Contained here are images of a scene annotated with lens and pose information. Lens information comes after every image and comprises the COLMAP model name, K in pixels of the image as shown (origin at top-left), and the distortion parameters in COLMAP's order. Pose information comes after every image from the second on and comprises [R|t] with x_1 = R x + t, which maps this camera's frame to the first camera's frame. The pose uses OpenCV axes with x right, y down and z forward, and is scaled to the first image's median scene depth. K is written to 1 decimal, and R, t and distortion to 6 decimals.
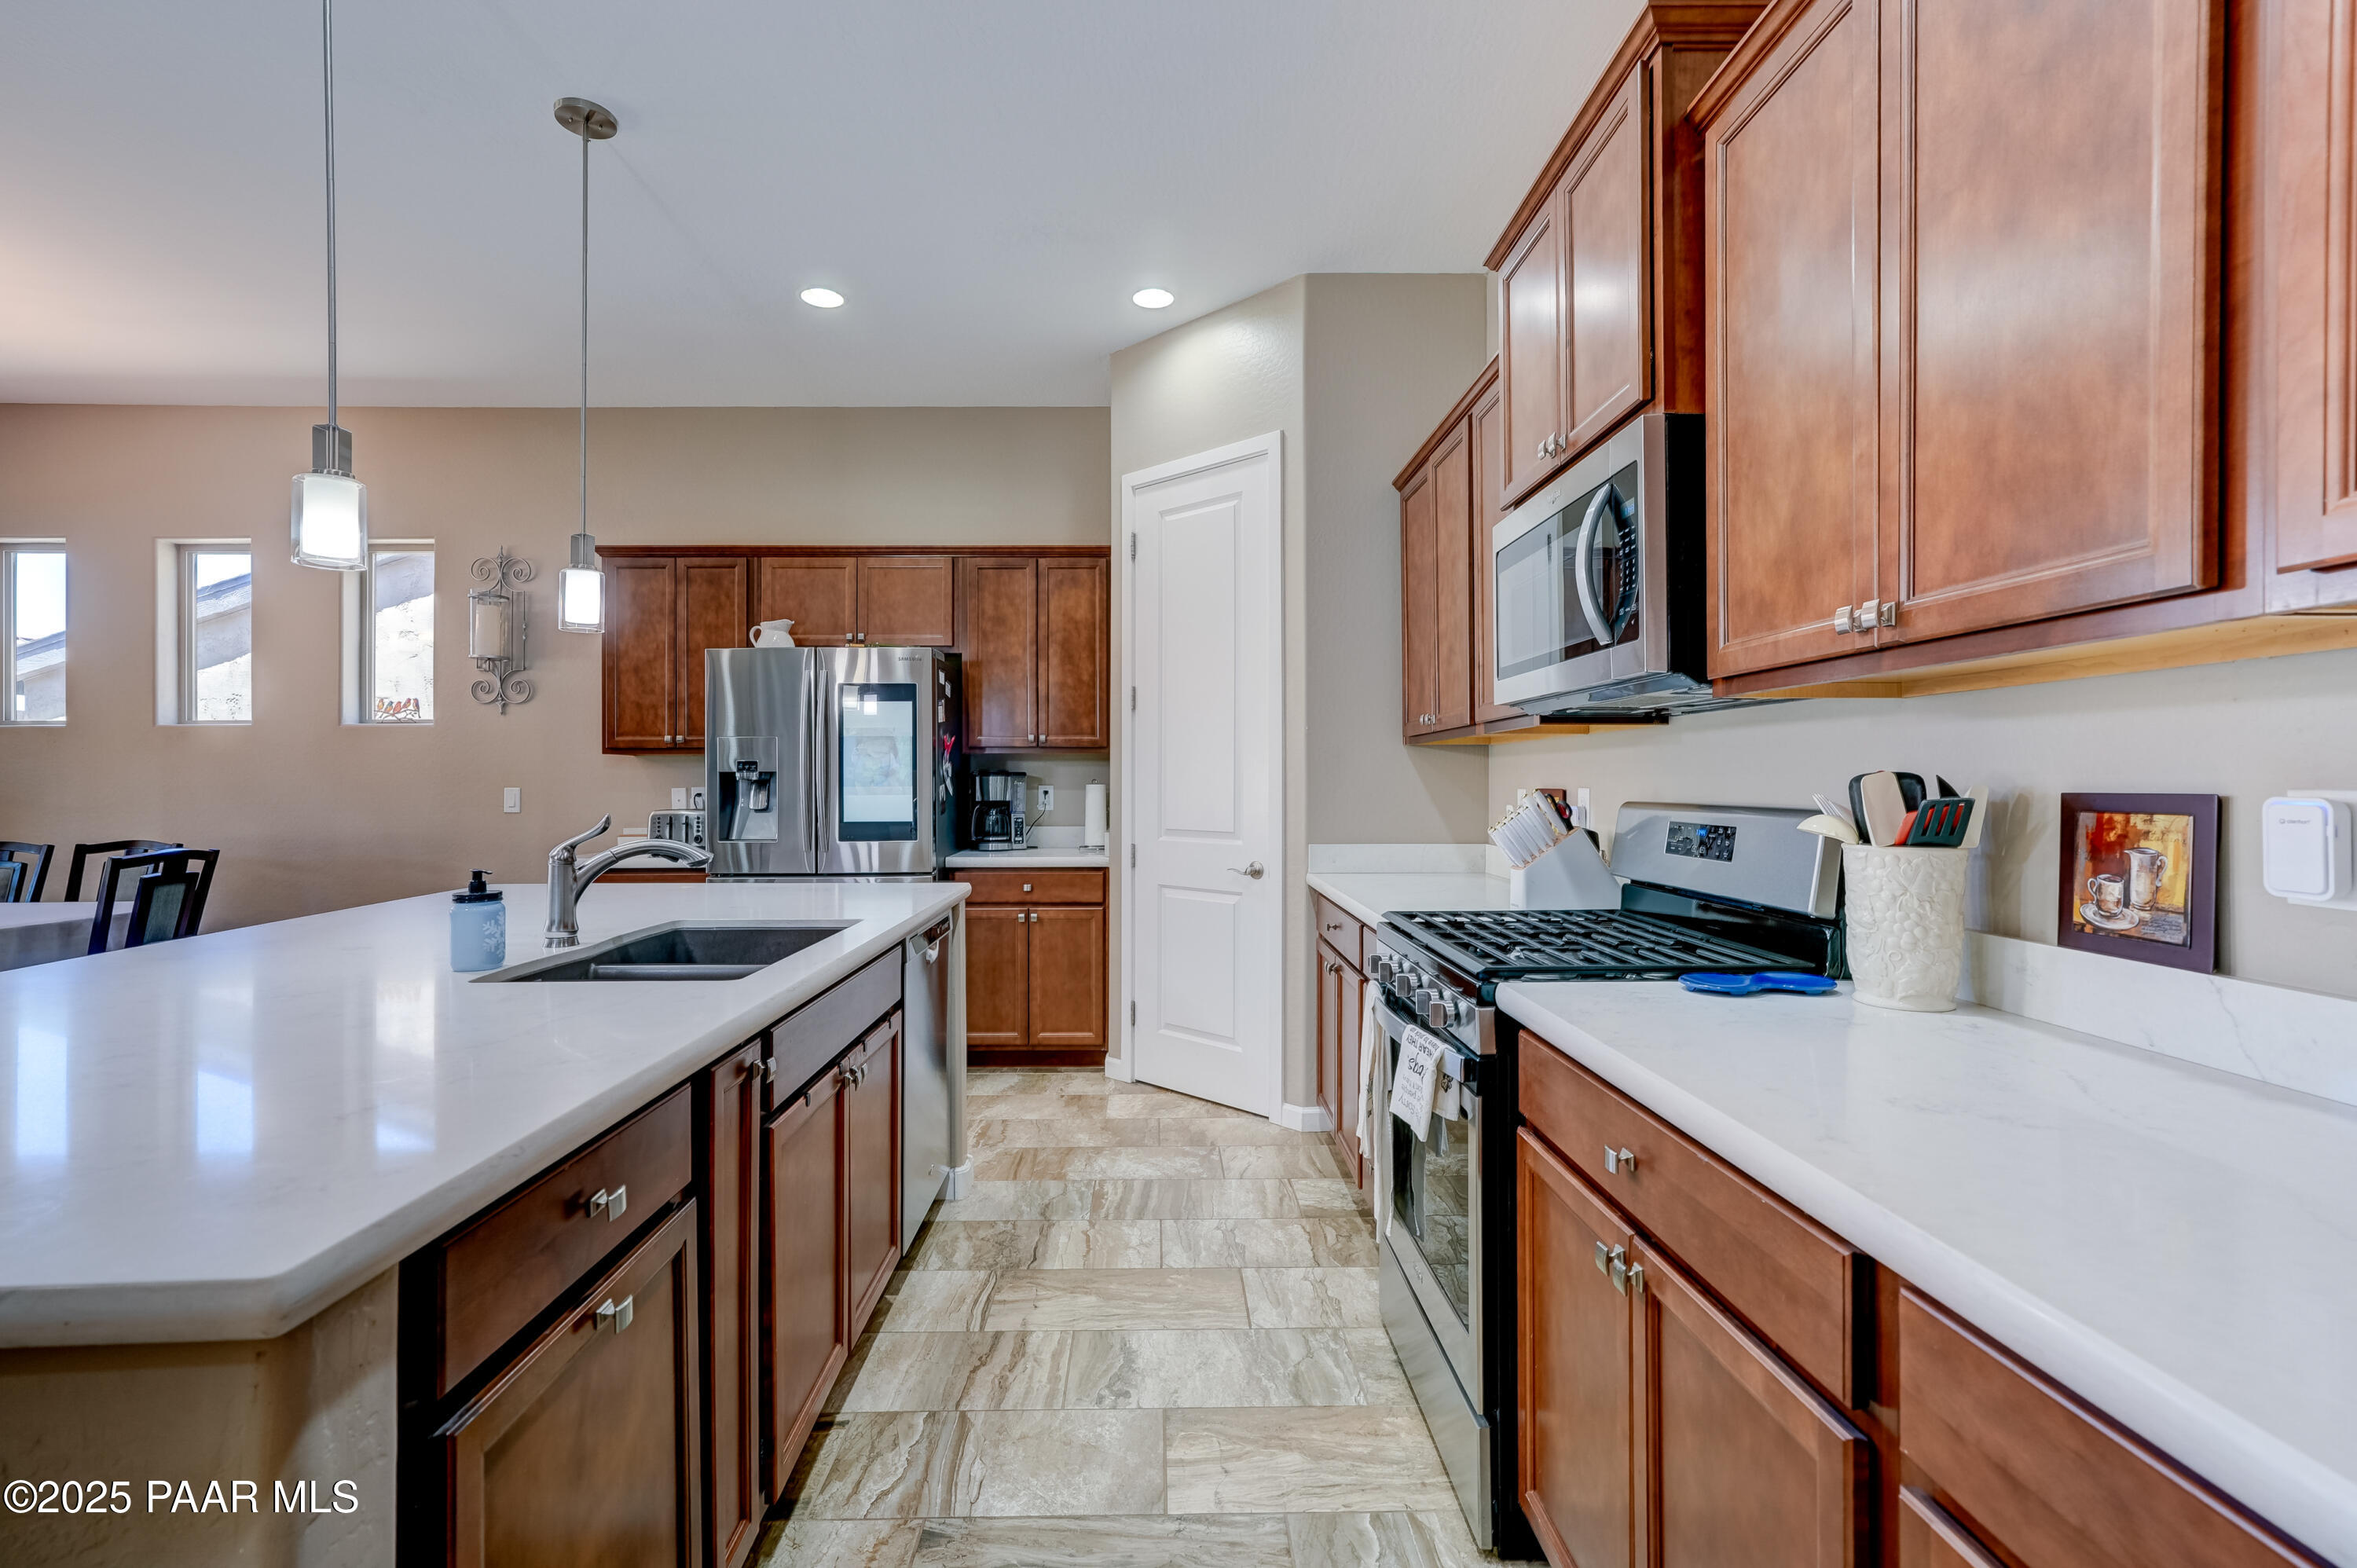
lens RADIAL K [[1064.0, 0, 1190.8], [0, 1064.0, 772.4], [0, 0, 1]] dist [-0.009454, 0.005124]
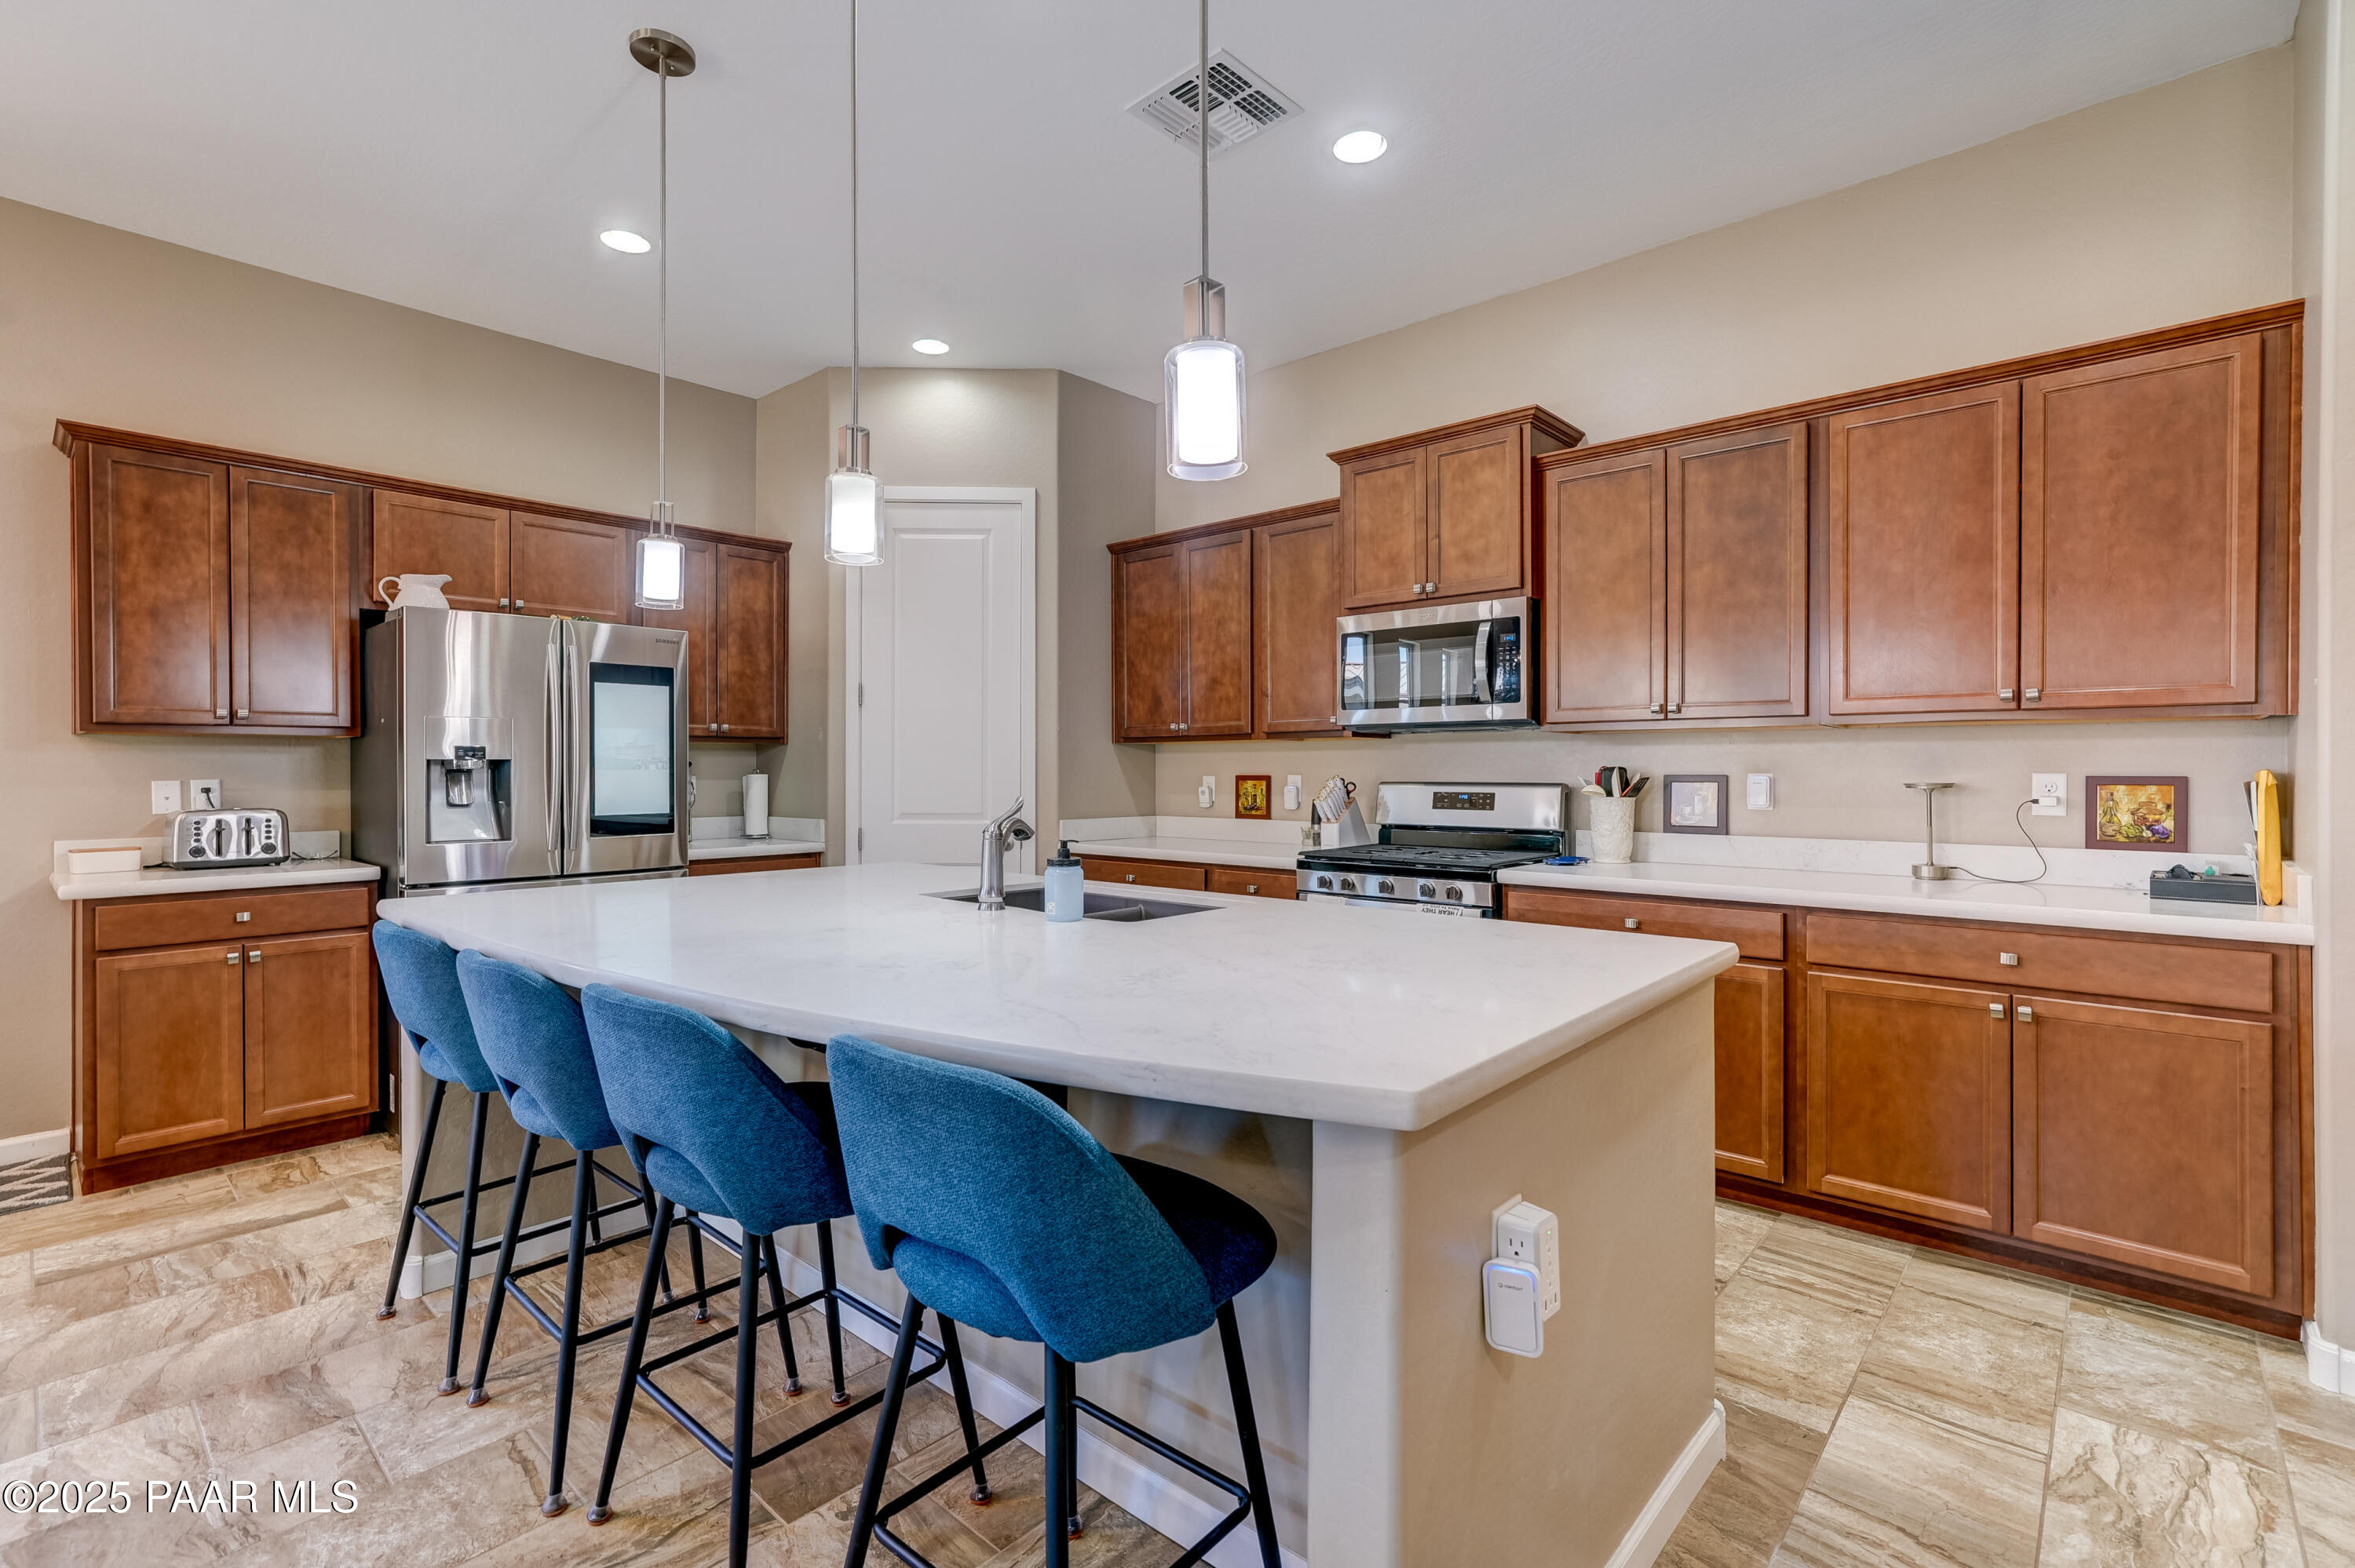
lens RADIAL K [[1063.1, 0, 1178.8], [0, 1063.1, 771.3], [0, 0, 1]] dist [-0.009454, 0.005124]
pose [[0.687956, 0.001562, 0.725751, -0.633065], [-0.005081, 0.999984, 0.002664, 0.003794], [-0.725735, -0.005521, 0.687953, 0.022875]]
